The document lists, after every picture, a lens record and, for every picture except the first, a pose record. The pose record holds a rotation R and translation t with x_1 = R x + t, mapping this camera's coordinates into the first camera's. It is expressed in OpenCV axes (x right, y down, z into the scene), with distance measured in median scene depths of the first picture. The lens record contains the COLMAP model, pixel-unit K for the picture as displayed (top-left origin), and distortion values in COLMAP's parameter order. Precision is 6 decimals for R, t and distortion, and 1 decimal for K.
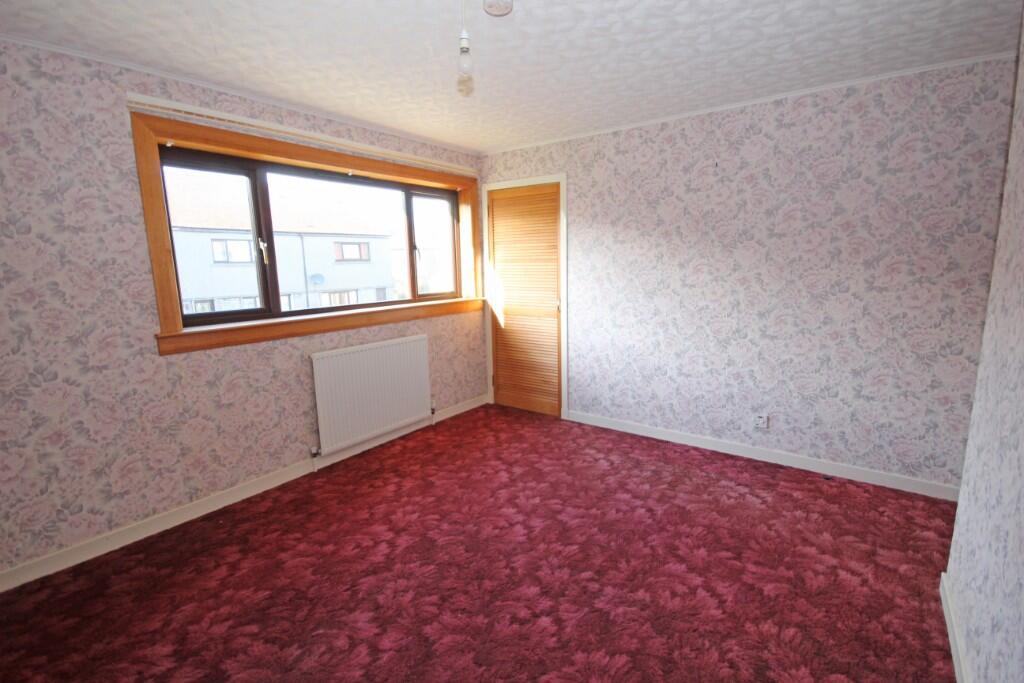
lens RADIAL K [[471.4, 0, 518.6], [0, 471.4, 343.2], [0, 0, 1]] dist [-0.005349, -0.000442]
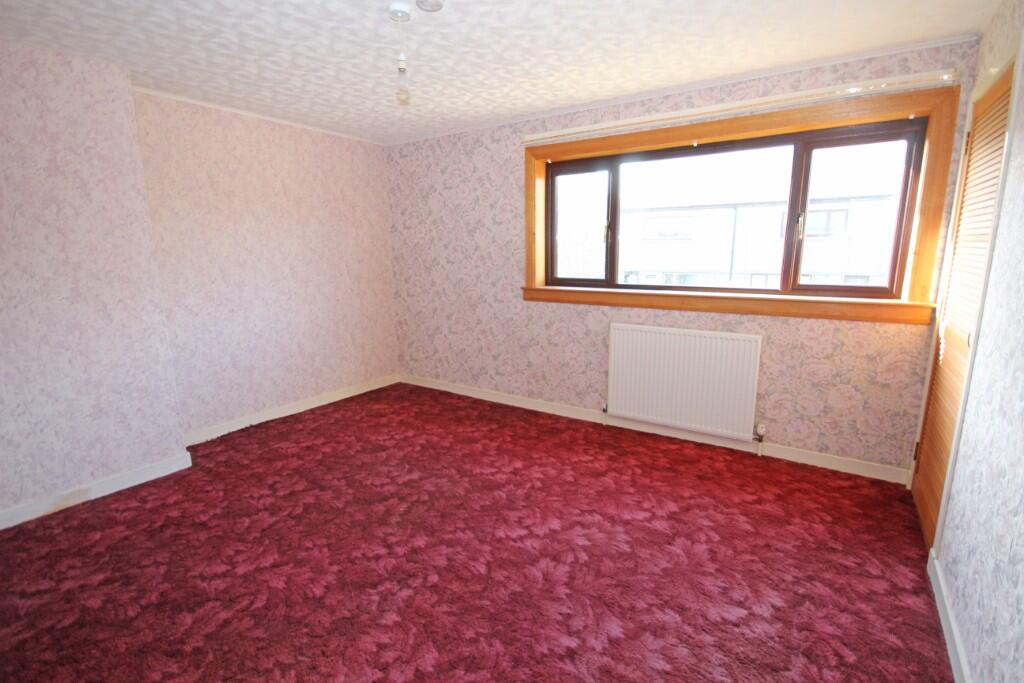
lens RADIAL K [[471.4, 0, 518.6], [0, 471.4, 343.2], [0, 0, 1]] dist [-0.005349, -0.000442]
pose [[0.047825, 0.213207, -0.975836, 0.683948], [-0.161573, 0.965739, 0.203082, -0.127943], [0.985701, 0.147956, 0.080635, 0.716611]]
